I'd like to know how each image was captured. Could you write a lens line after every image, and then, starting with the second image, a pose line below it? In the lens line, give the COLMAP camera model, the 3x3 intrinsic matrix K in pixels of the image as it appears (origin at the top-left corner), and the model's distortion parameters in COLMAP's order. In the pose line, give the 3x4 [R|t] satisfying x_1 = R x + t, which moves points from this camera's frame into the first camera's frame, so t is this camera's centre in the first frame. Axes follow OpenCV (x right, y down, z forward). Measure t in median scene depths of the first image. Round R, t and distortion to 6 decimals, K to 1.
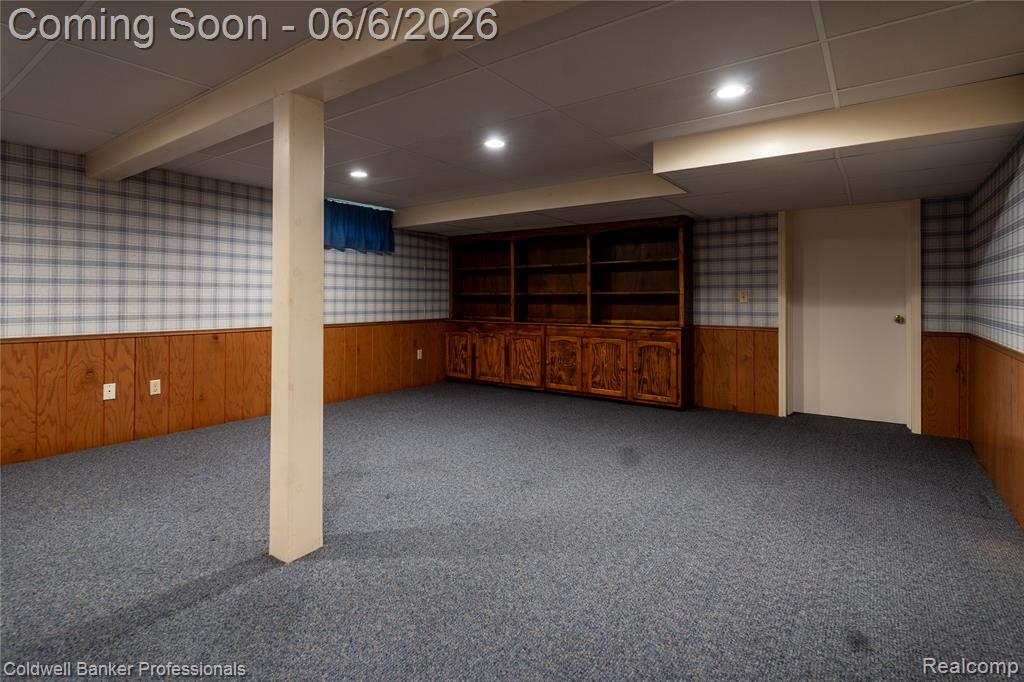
lens RADIAL K [[507.8, 0, 511.0], [0, 507.8, 296.1], [0, 0, 1]] dist [0.003029, 0.000602]
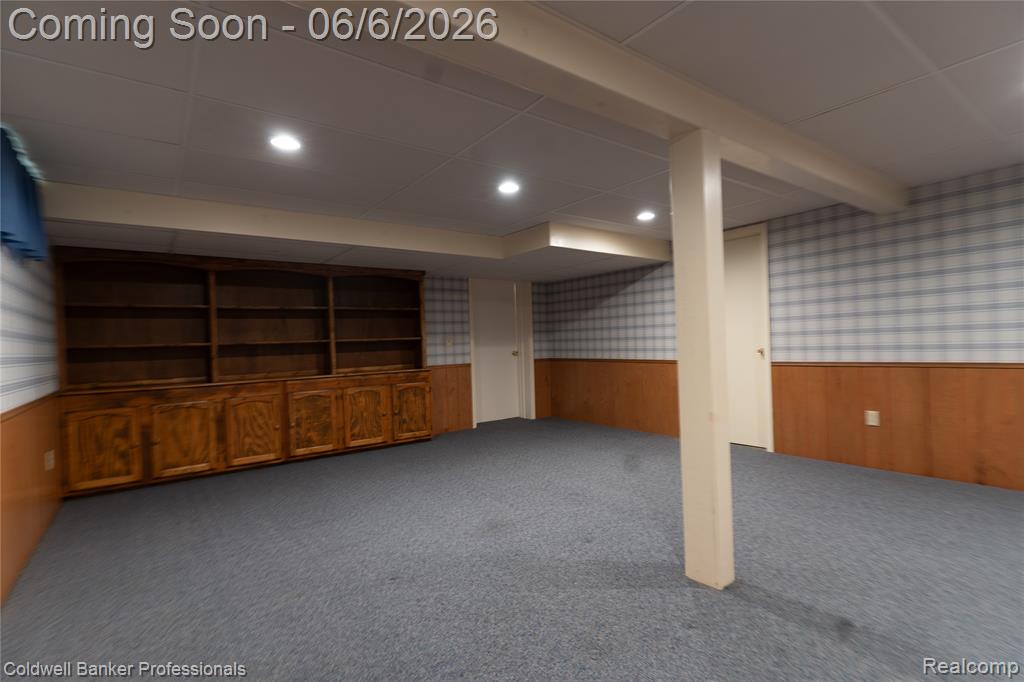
lens RADIAL K [[488.5, 0, 510.8], [0, 488.5, 354.7], [0, 0, 1]] dist [0.000705, 0.000112]
pose [[0.299310, -0.036745, 0.953448, -0.616218], [0.029005, 0.999147, 0.029401, 0.002943], [-0.953715, 0.018855, 0.300121, 0.451285]]
